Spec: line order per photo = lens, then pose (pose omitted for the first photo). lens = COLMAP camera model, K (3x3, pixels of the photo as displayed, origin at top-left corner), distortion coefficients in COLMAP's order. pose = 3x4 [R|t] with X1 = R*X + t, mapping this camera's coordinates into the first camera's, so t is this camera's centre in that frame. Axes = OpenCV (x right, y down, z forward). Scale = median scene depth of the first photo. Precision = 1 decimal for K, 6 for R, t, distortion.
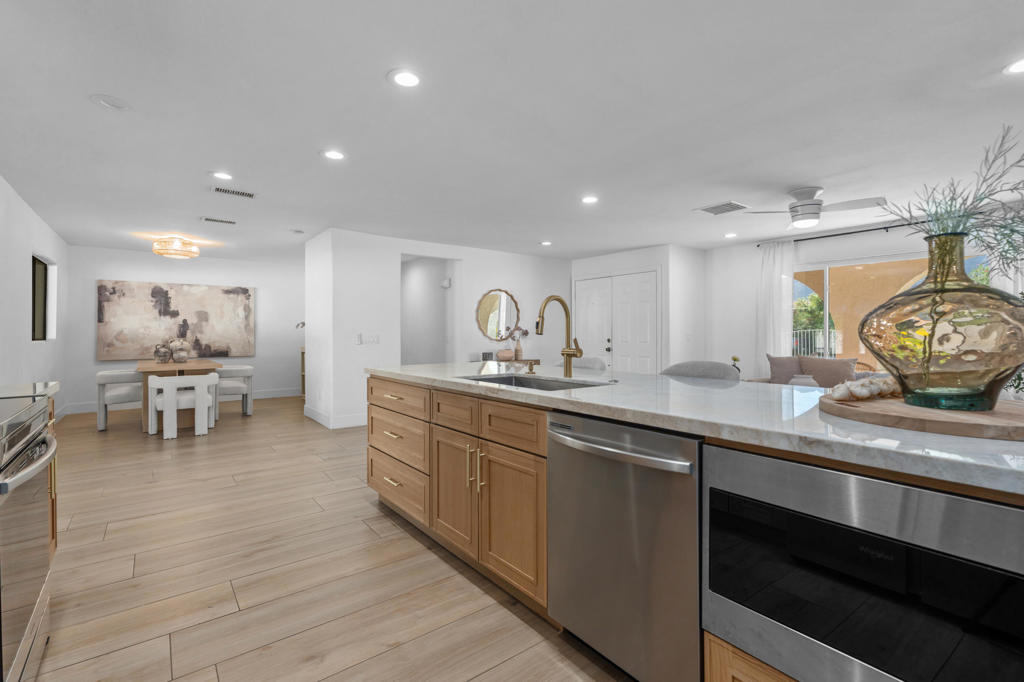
lens RADIAL K [[457.4, 0, 515.6], [0, 457.4, 335.1], [0, 0, 1]] dist [0.008718, -0.002039]
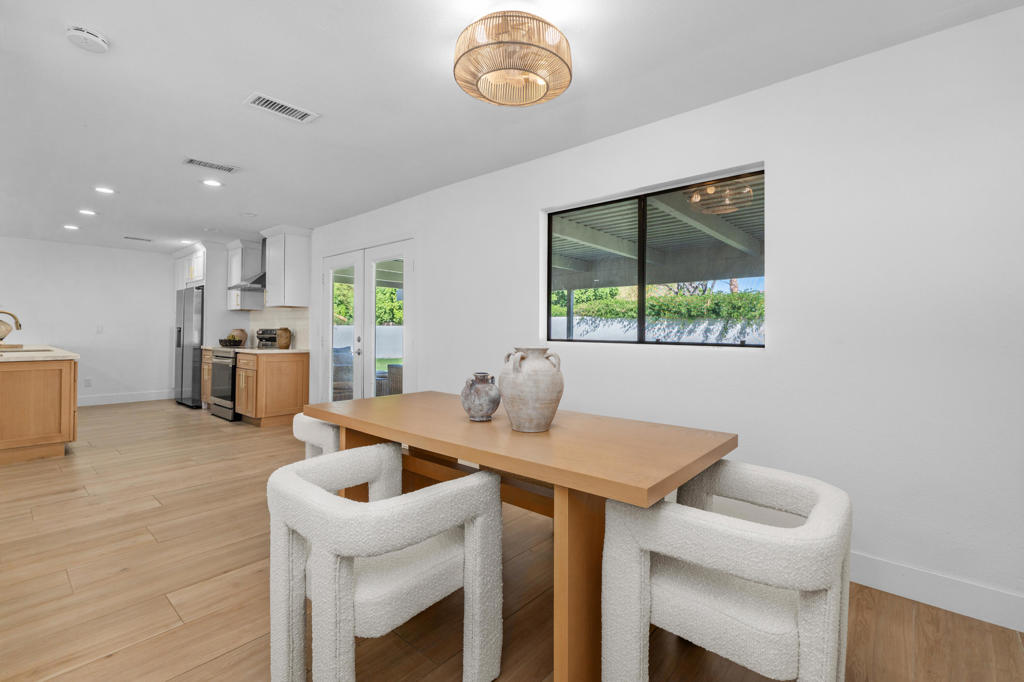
lens RADIAL K [[457.4, 0, 511.9], [0, 457.4, 318.6], [0, 0, 1]] dist [0.008718, -0.002039]
pose [[-0.985527, -0.007714, -0.169341, -0.598198], [-0.003811, 0.999720, -0.023360, -0.003313], [0.169474, -0.022376, -0.985281, 1.132154]]
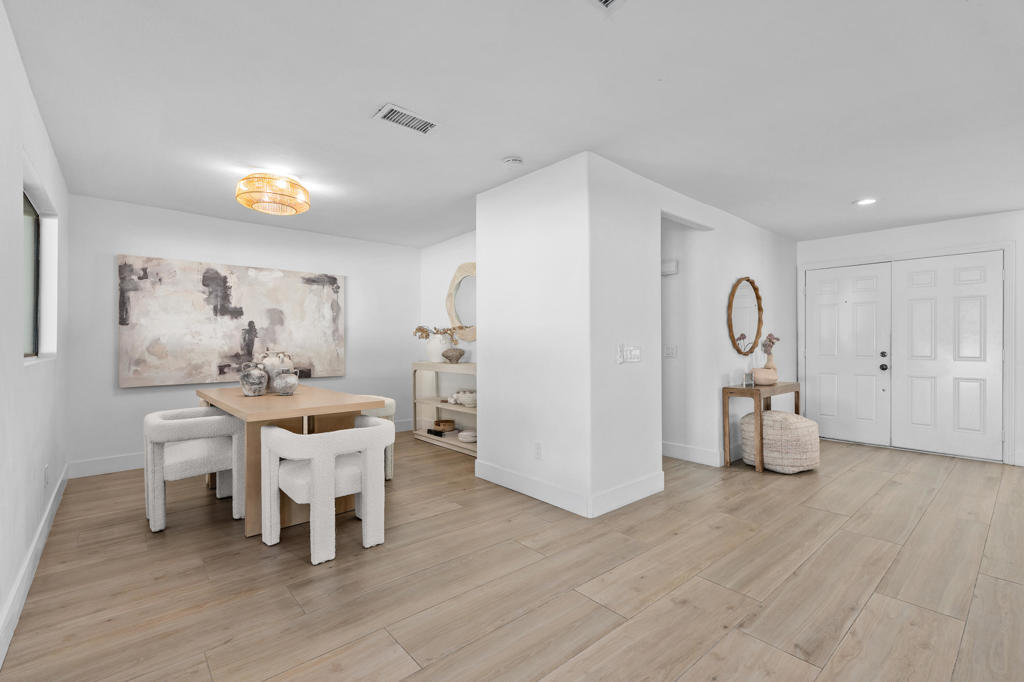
lens RADIAL K [[457.4, 0, 520.9], [0, 457.4, 346.1], [0, 0, 1]] dist [0.008718, -0.002039]
pose [[0.998359, 0.001301, 0.057255, -0.408507], [-0.001553, 0.999989, 0.004364, -0.002985], [-0.057249, -0.004445, 0.998350, 0.359997]]
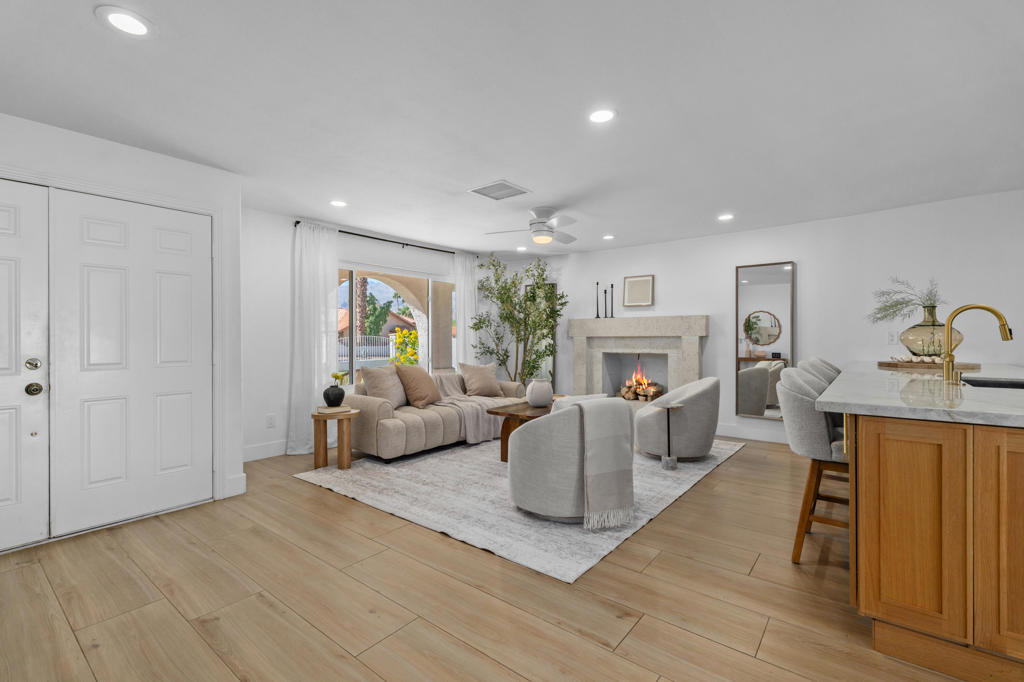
lens RADIAL K [[457.4, 0, 511.9], [0, 457.4, 336.6], [0, 0, 1]] dist [0.008718, -0.002039]
pose [[-0.217552, 0.006237, 0.976029, -0.239724], [0.009175, 0.999948, -0.004344, -0.004630], [-0.976006, 0.008010, -0.217598, 0.762071]]
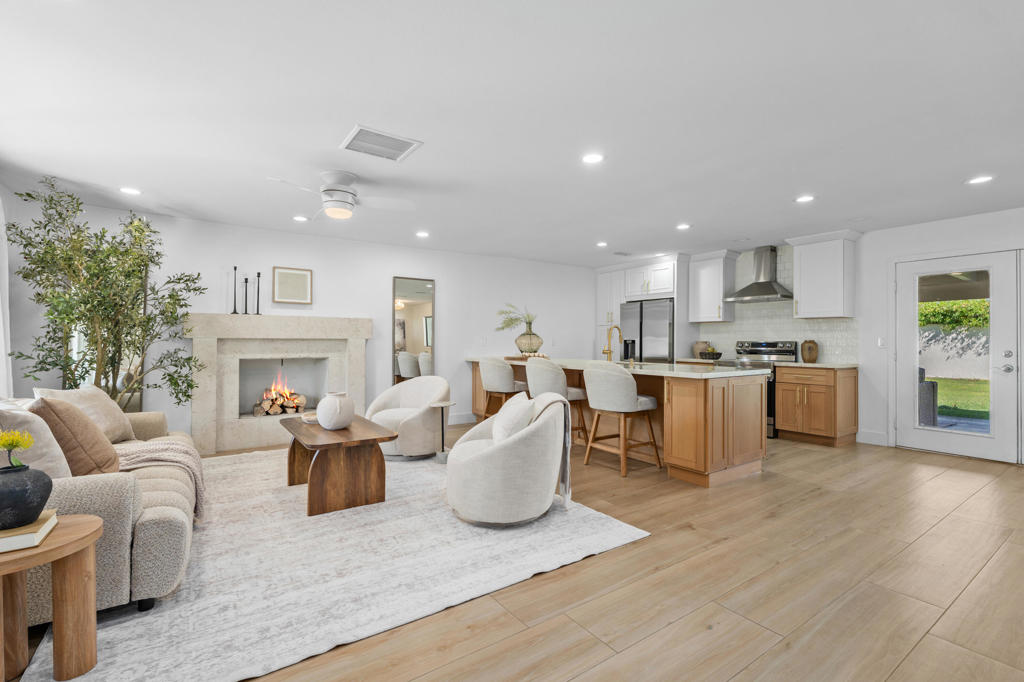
lens RADIAL K [[457.4, 0, 510.2], [0, 457.4, 338.5], [0, 0, 1]] dist [0.008718, -0.002039]
pose [[-0.997337, -0.000968, 0.072925, 0.148782], [-0.001056, 0.999999, -0.001177, -0.006272], [-0.072924, -0.001251, -0.997337, 1.059775]]
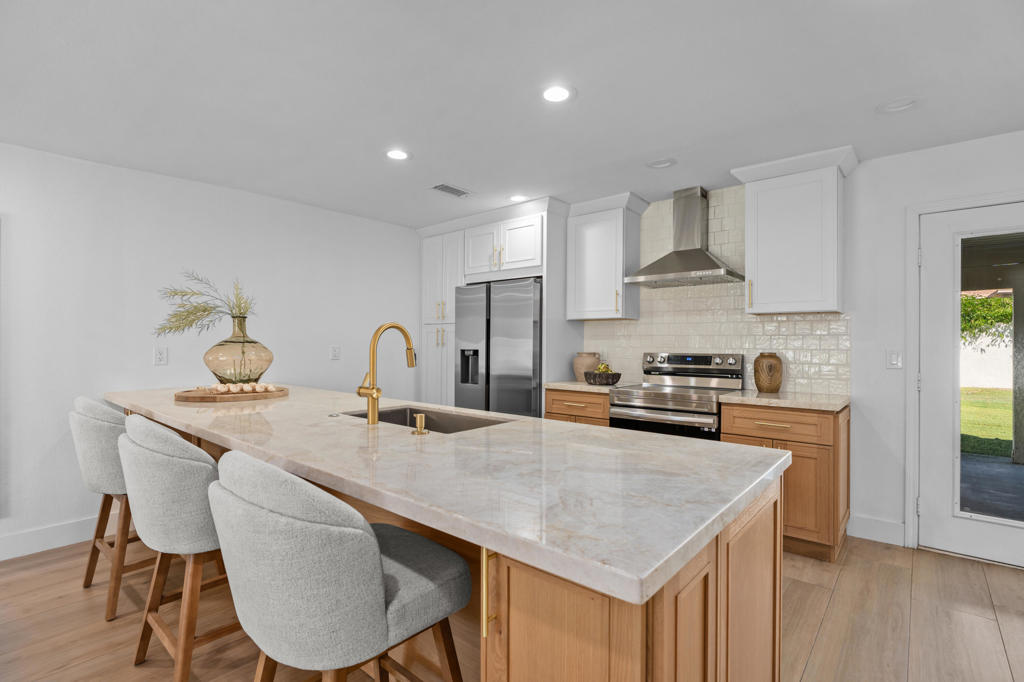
lens RADIAL K [[483.5, 0, 505.8], [0, 483.5, 341.9], [0, 0, 1]] dist [-0.007579, -0.000325]
pose [[-0.984182, -0.000235, -0.177160, 0.020211], [-0.001196, 0.999985, 0.005321, -0.018028], [0.177156, 0.005449, -0.984168, 0.633317]]
